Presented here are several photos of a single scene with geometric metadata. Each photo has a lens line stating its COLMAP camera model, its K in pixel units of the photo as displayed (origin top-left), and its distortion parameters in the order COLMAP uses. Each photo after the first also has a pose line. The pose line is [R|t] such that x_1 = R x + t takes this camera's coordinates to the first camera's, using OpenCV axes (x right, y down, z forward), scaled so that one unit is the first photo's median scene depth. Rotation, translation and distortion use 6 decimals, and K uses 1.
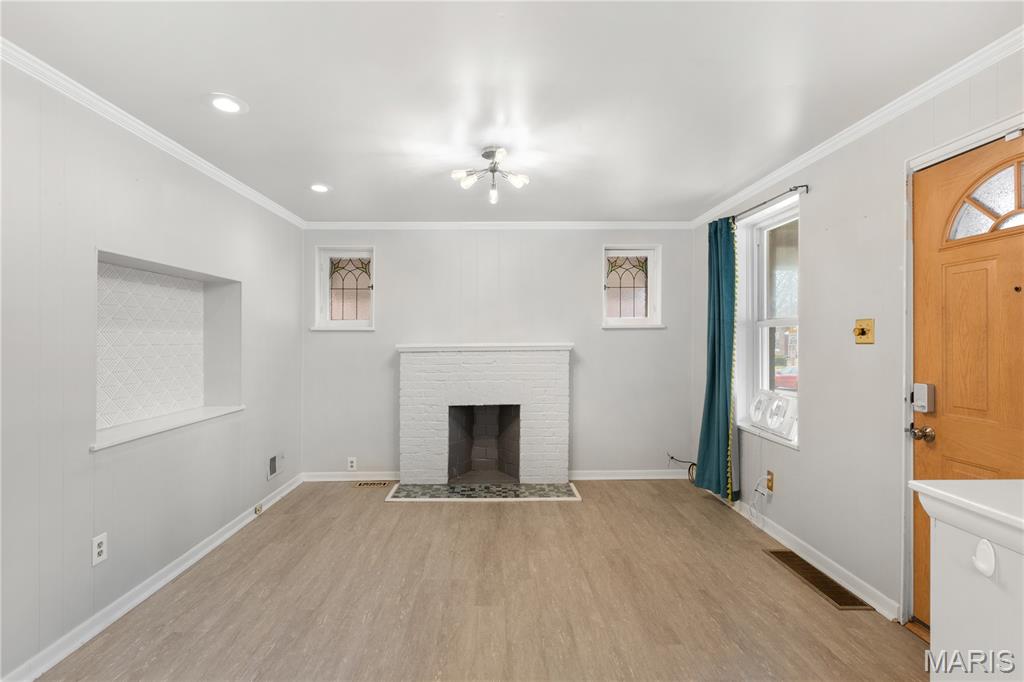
lens RADIAL K [[465.6, 0, 502.4], [0, 465.6, 338.7], [0, 0, 1]] dist [-0.000249, -0.000577]
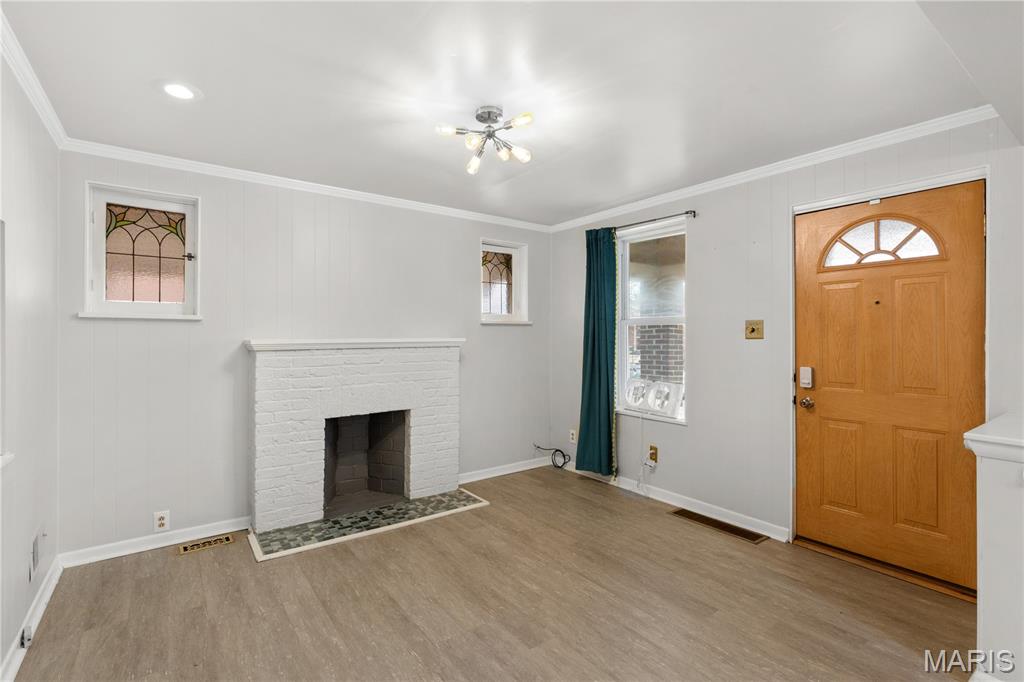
lens RADIAL K [[465.6, 0, 504.1], [0, 465.6, 335.8], [0, 0, 1]] dist [-0.000249, -0.000577]
pose [[0.816644, 0.004762, 0.577122, -0.386147], [-0.005194, 0.999986, -0.000901, 0.005104], [-0.577118, -0.002262, 0.816658, 0.224980]]
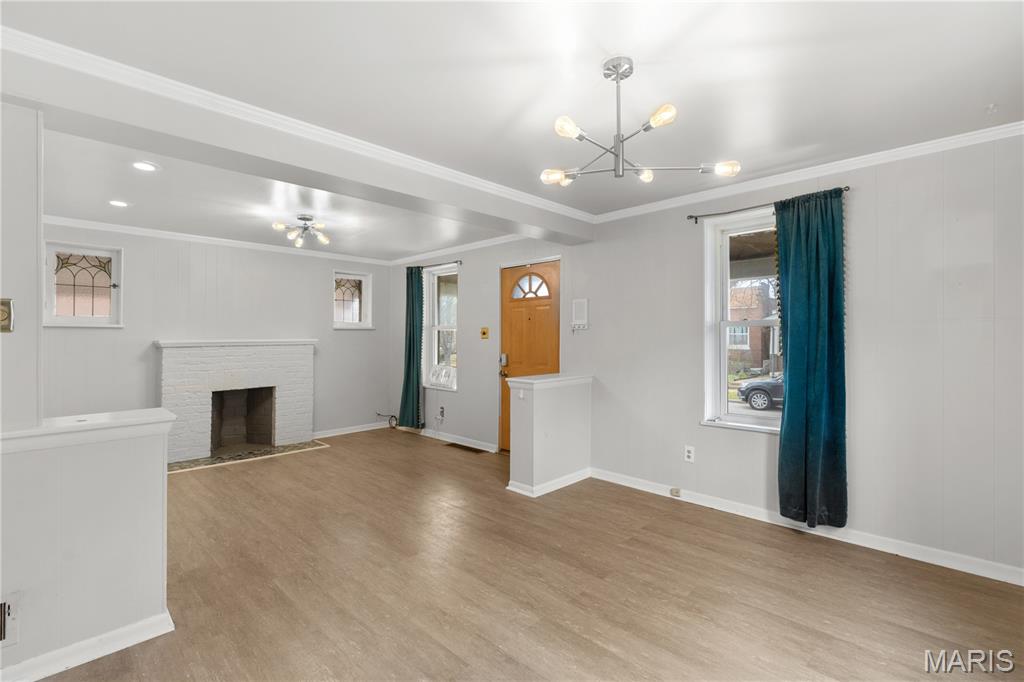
lens RADIAL K [[465.6, 0, 515.5], [0, 465.6, 330.9], [0, 0, 1]] dist [-0.000249, -0.000577]
pose [[0.705332, 0.011878, 0.708778, -0.499994], [-0.002017, 0.999889, -0.014749, 0.004769], [-0.708874, 0.008973, 0.705278, -0.487524]]
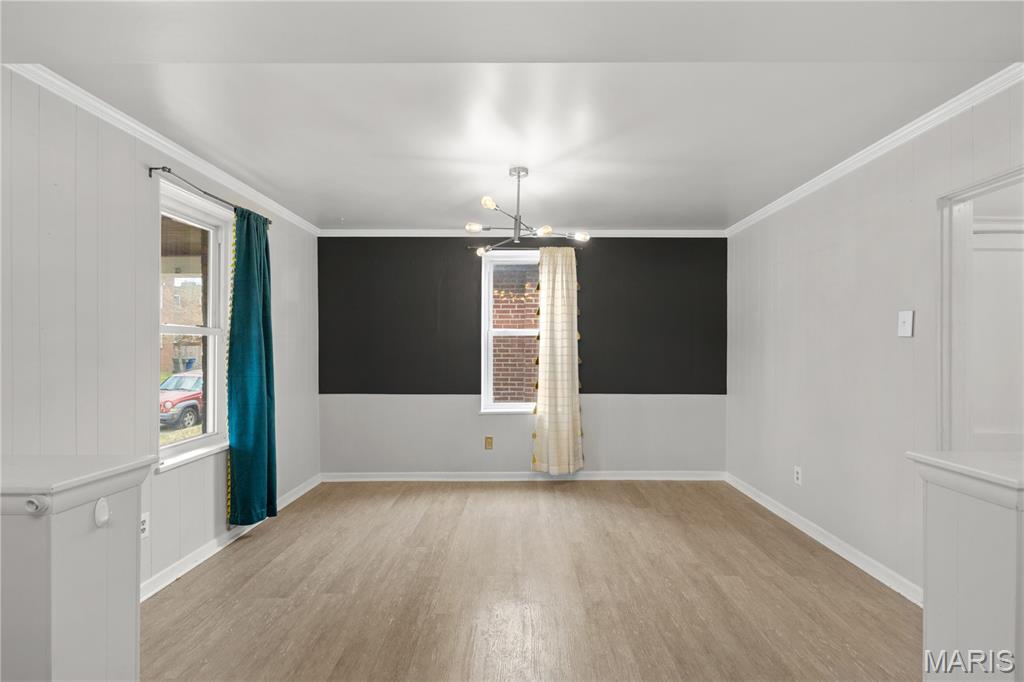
lens RADIAL K [[465.6, 0, 524.2], [0, 465.6, 343.5], [0, 0, 1]] dist [-0.000249, -0.000577]
pose [[-0.999970, 0.003119, 0.007085, -0.040652], [0.003023, 0.999905, -0.013446, 0.009201], [-0.007126, -0.013425, -0.999884, 0.672690]]
